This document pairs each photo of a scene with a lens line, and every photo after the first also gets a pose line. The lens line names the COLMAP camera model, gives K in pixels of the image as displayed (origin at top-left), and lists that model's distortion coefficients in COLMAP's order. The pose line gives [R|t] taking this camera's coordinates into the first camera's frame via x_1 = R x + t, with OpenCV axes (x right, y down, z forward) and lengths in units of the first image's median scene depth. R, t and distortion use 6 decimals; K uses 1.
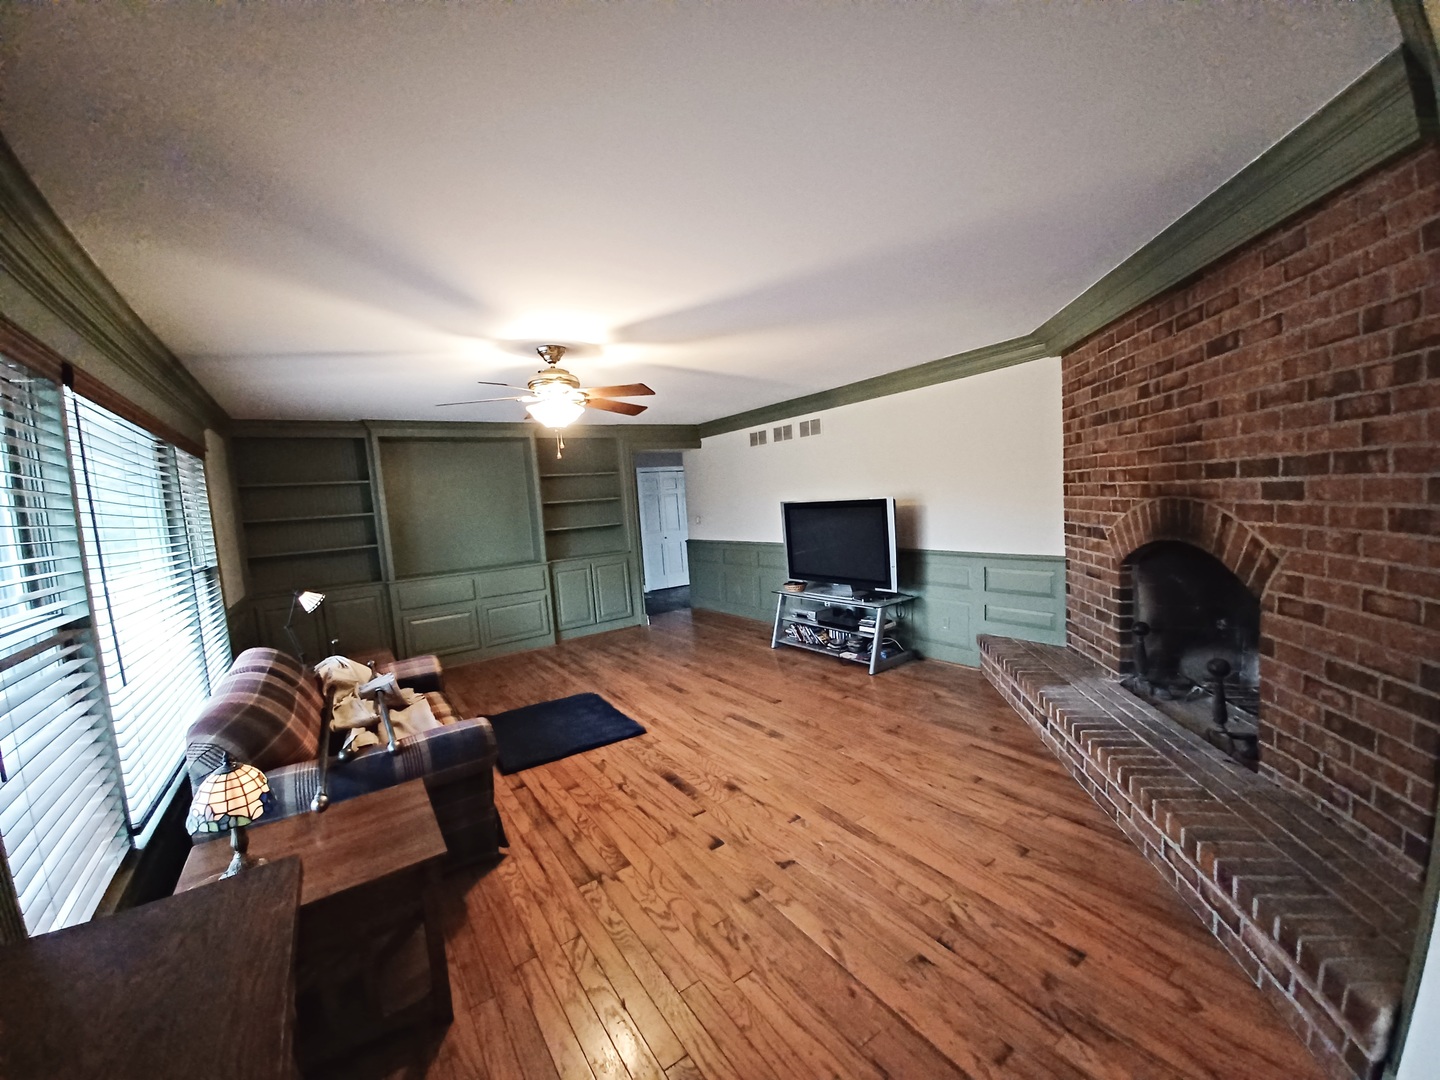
lens RADIAL K [[562.3, 0, 712.8], [0, 562.3, 549.4], [0, 0, 1]] dist [0.002322, -0.005990]
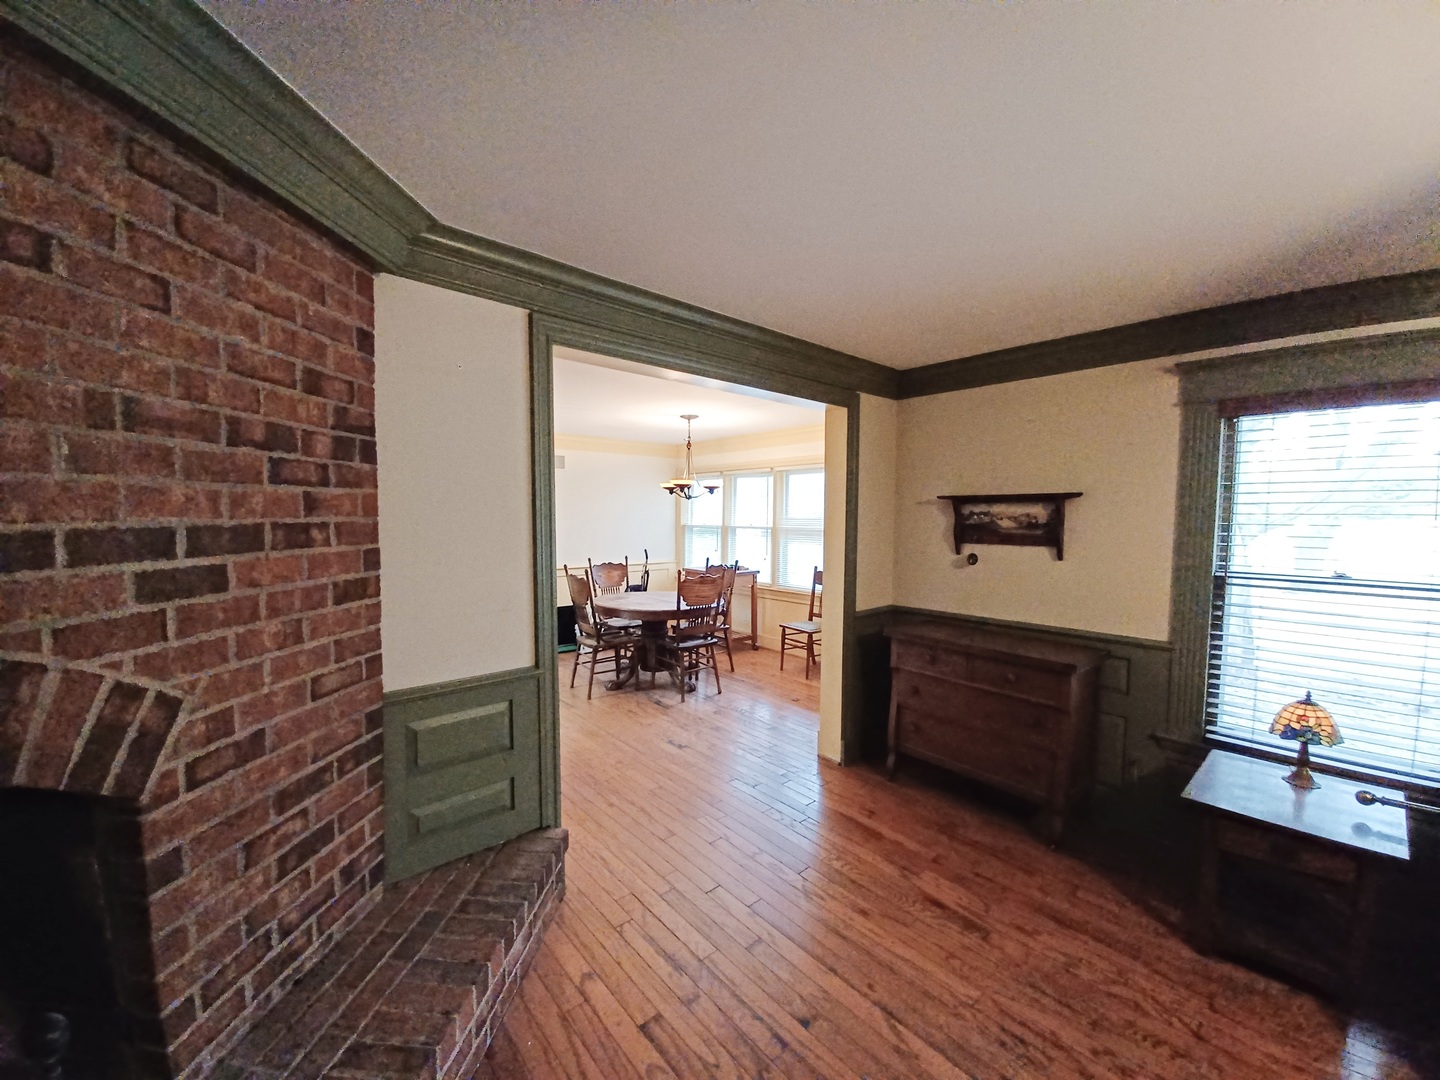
lens RADIAL K [[562.3, 0, 714.2], [0, 562.3, 548.8], [0, 0, 1]] dist [0.002322, -0.005990]
pose [[-0.991183, 0.071902, -0.111295, 0.396408], [0.053815, 0.986013, 0.157739, -0.153355], [0.121080, 0.150359, -0.981189, 1.240899]]
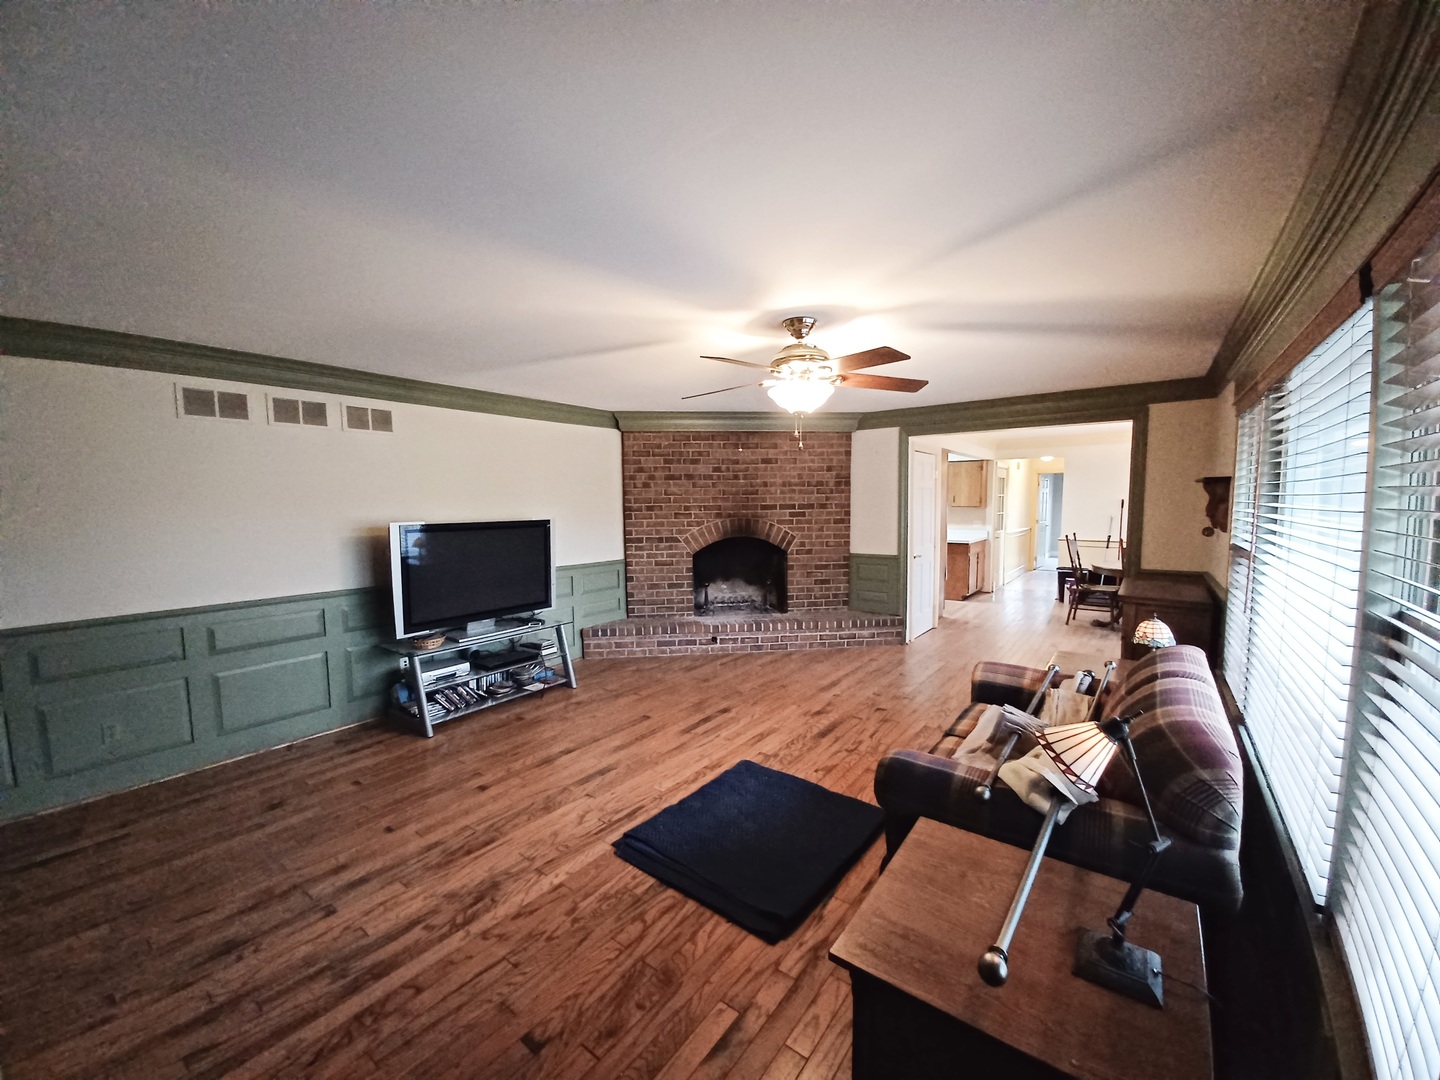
lens RADIAL K [[562.3, 0, 712.2], [0, 562.3, 552.3], [0, 0, 1]] dist [0.002322, -0.005990]
pose [[-0.309189, -0.012070, 0.950924, -1.358975], [0.118347, 0.991658, 0.051067, -0.084141], [-0.943608, 0.128328, -0.305182, 1.828126]]
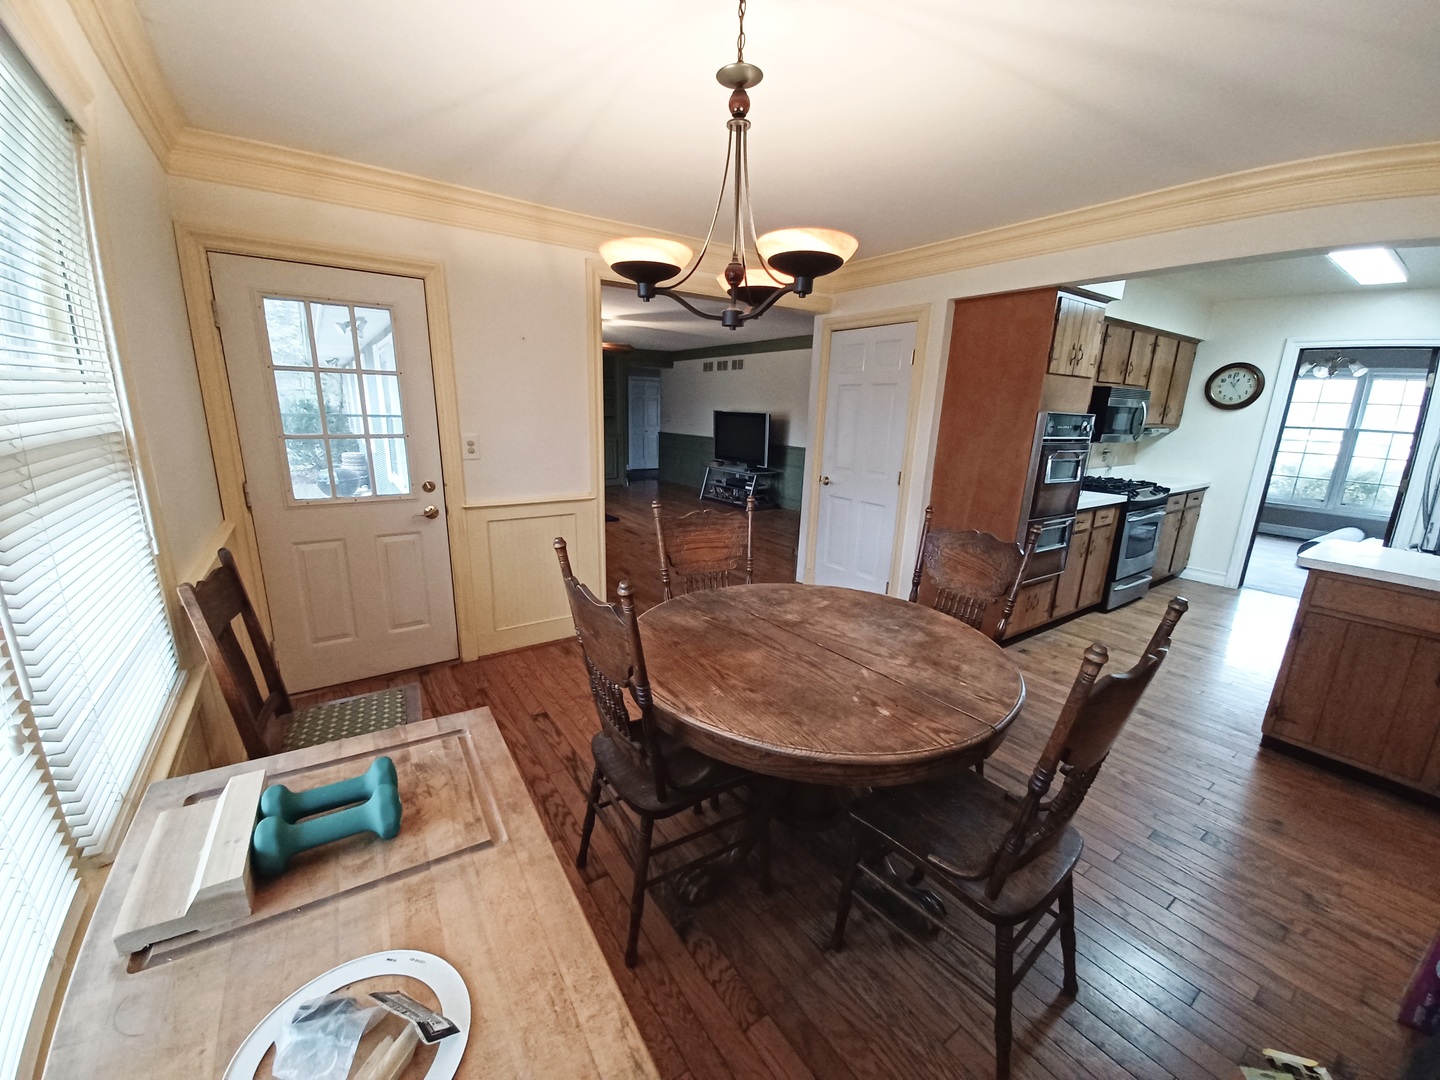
lens RADIAL K [[562.3, 0, 716.5], [0, 562.3, 543.5], [0, 0, 1]] dist [0.002322, -0.005990]
pose [[0.995144, 0.092303, 0.034191, 0.232768], [-0.096328, 0.984673, 0.145399, 0.122100], [-0.020247, -0.147986, 0.988782, -1.407398]]
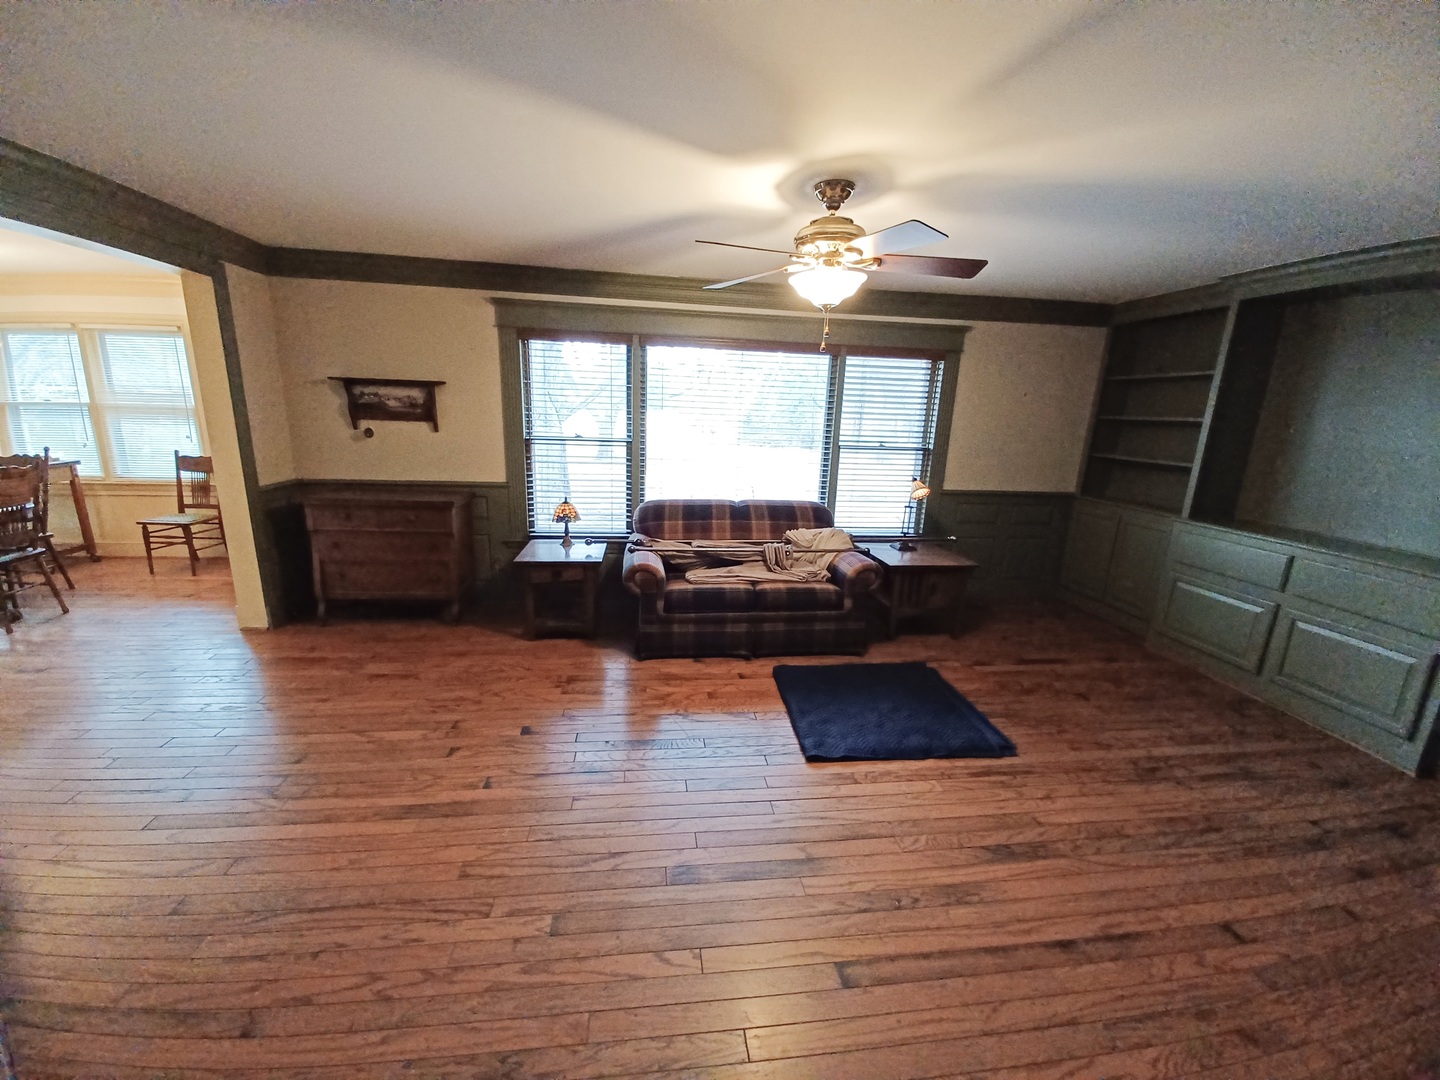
lens RADIAL K [[562.3, 0, 711.8], [0, 562.3, 548.7], [0, 0, 1]] dist [0.002322, -0.005990]
pose [[-0.455006, 0.265161, -0.850094, 0.643296], [-0.083576, 0.937708, 0.337223, -0.198846], [0.886558, 0.224486, -0.404502, 1.595288]]
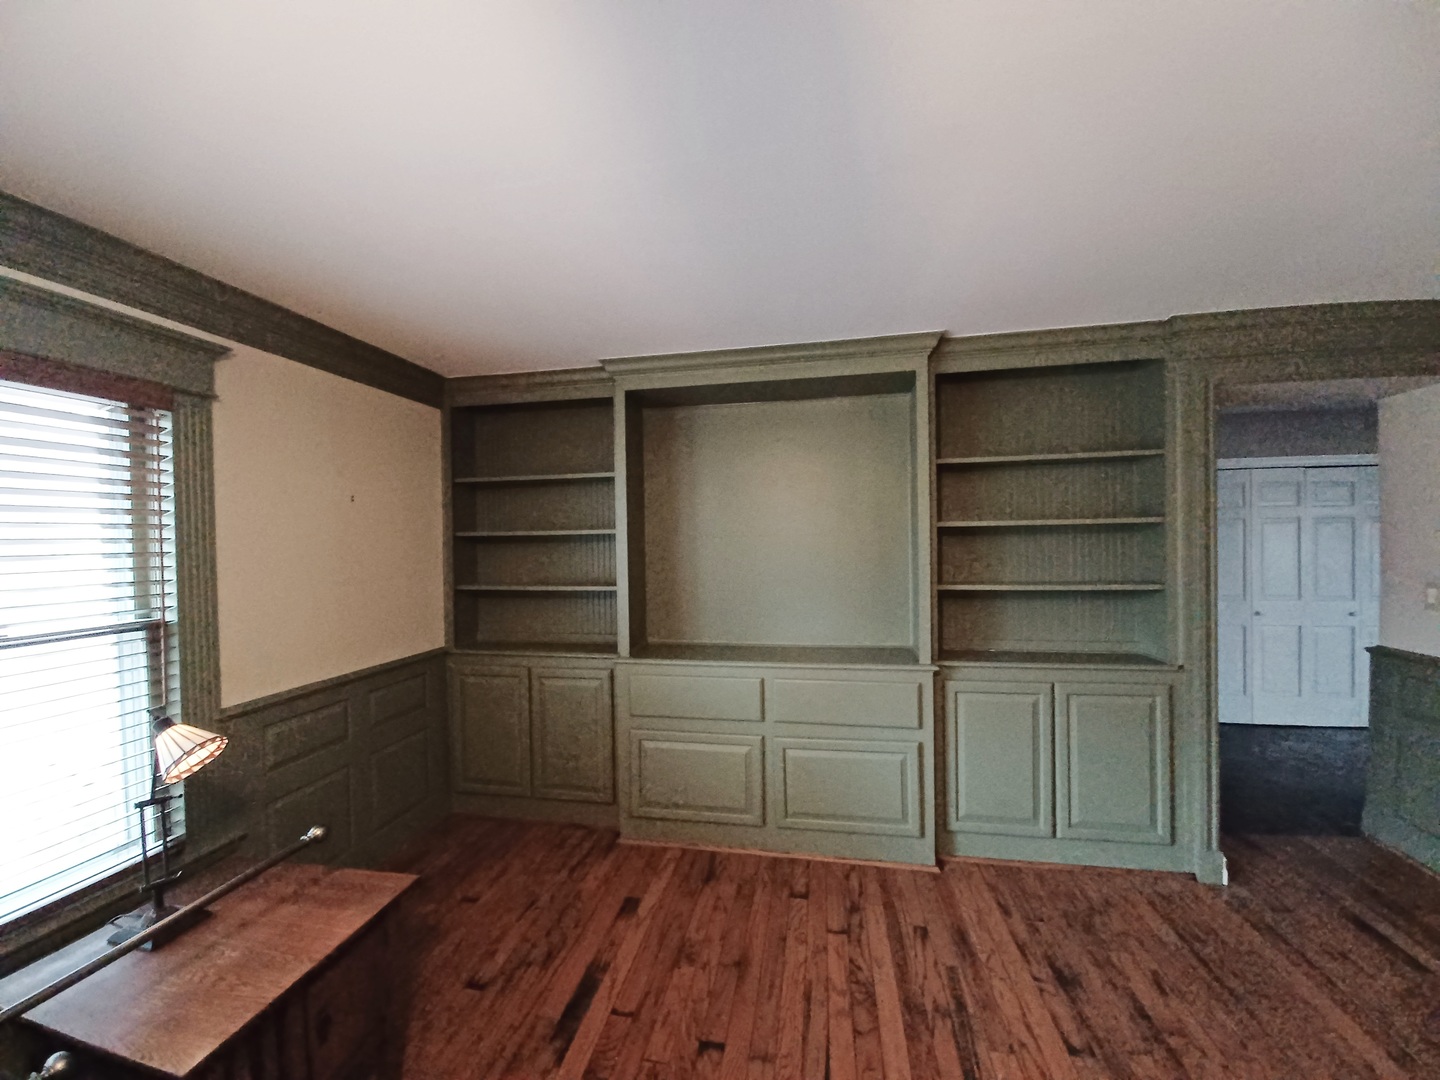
lens RADIAL K [[562.3, 0, 709.8], [0, 562.3, 554.4], [0, 0, 1]] dist [0.002322, -0.005990]
pose [[0.703680, 0.072519, -0.706806, -0.291310], [-0.097448, 0.995228, 0.005094, -0.107614], [0.703802, 0.065292, 0.707389, 1.394792]]
